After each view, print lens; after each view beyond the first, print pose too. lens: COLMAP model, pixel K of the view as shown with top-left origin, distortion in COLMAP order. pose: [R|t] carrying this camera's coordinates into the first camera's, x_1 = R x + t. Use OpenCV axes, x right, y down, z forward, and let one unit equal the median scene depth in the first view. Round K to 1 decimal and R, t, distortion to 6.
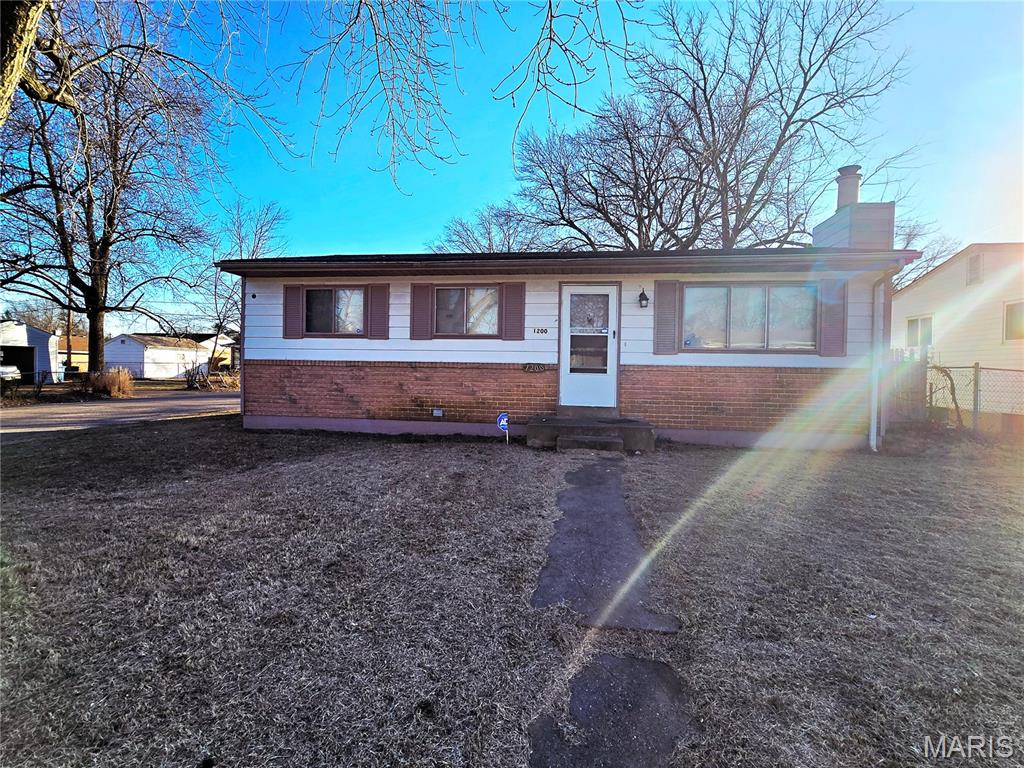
lens RADIAL K [[493.6, 0, 512.0], [0, 493.6, 384.0], [0, 0, 1]] dist [-0.002232, -0.000291]
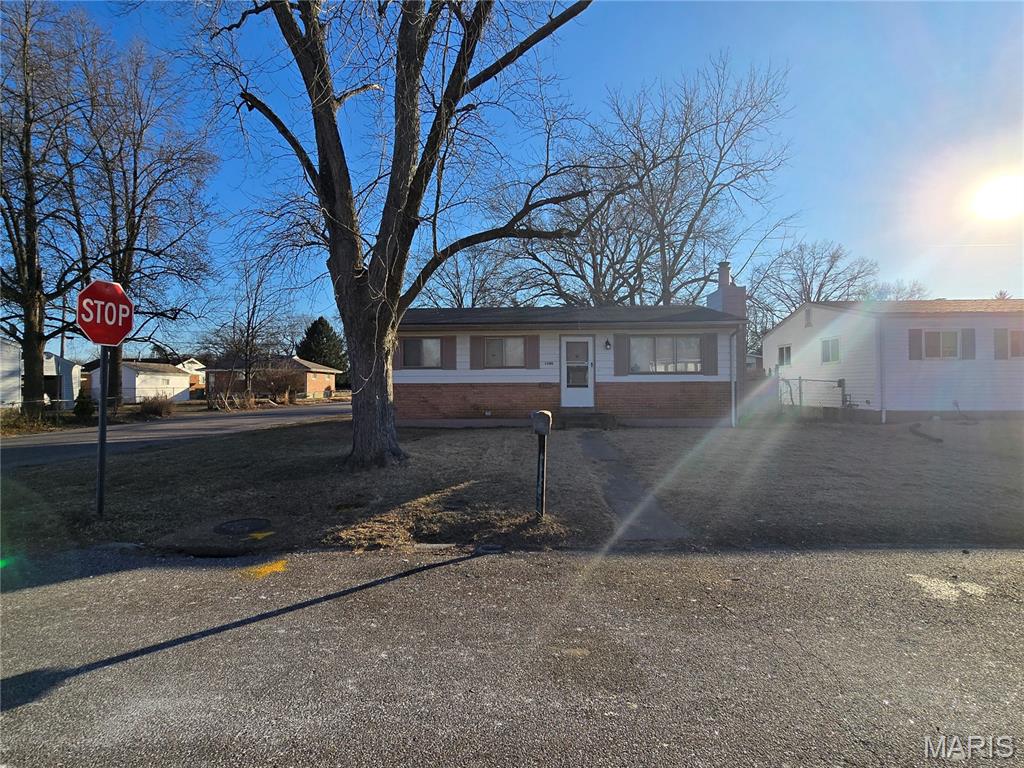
lens RADIAL K [[503.9, 0, 512.0], [0, 503.9, 384.0], [0, 0, 1]] dist [0.002151, 0.000074]
pose [[0.995590, -0.020440, 0.091554, -0.227929], [0.023634, 0.999144, -0.033944, 0.019513], [-0.090782, 0.035958, 0.995221, -0.709911]]
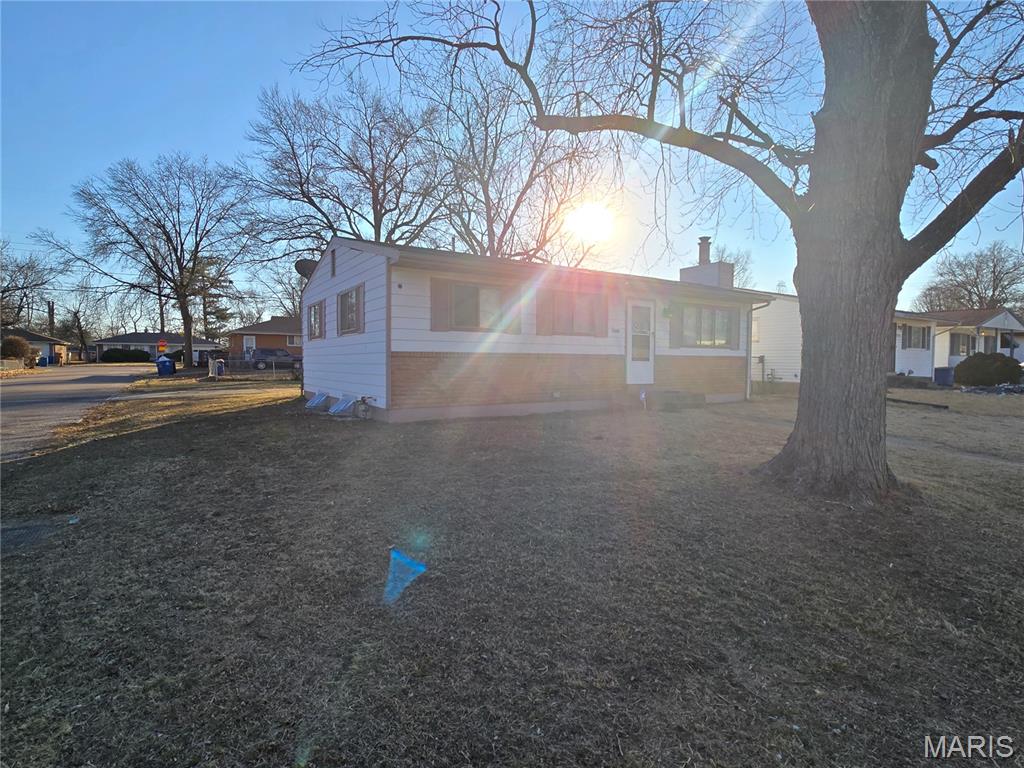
lens RADIAL K [[493.6, 0, 512.0], [0, 493.6, 384.0], [0, 0, 1]] dist [-0.002232, -0.000291]
pose [[0.767600, -0.043719, 0.639436, -1.049089], [0.024185, 0.998936, 0.039265, -0.019950], [-0.640473, -0.014675, 0.767841, 0.118752]]
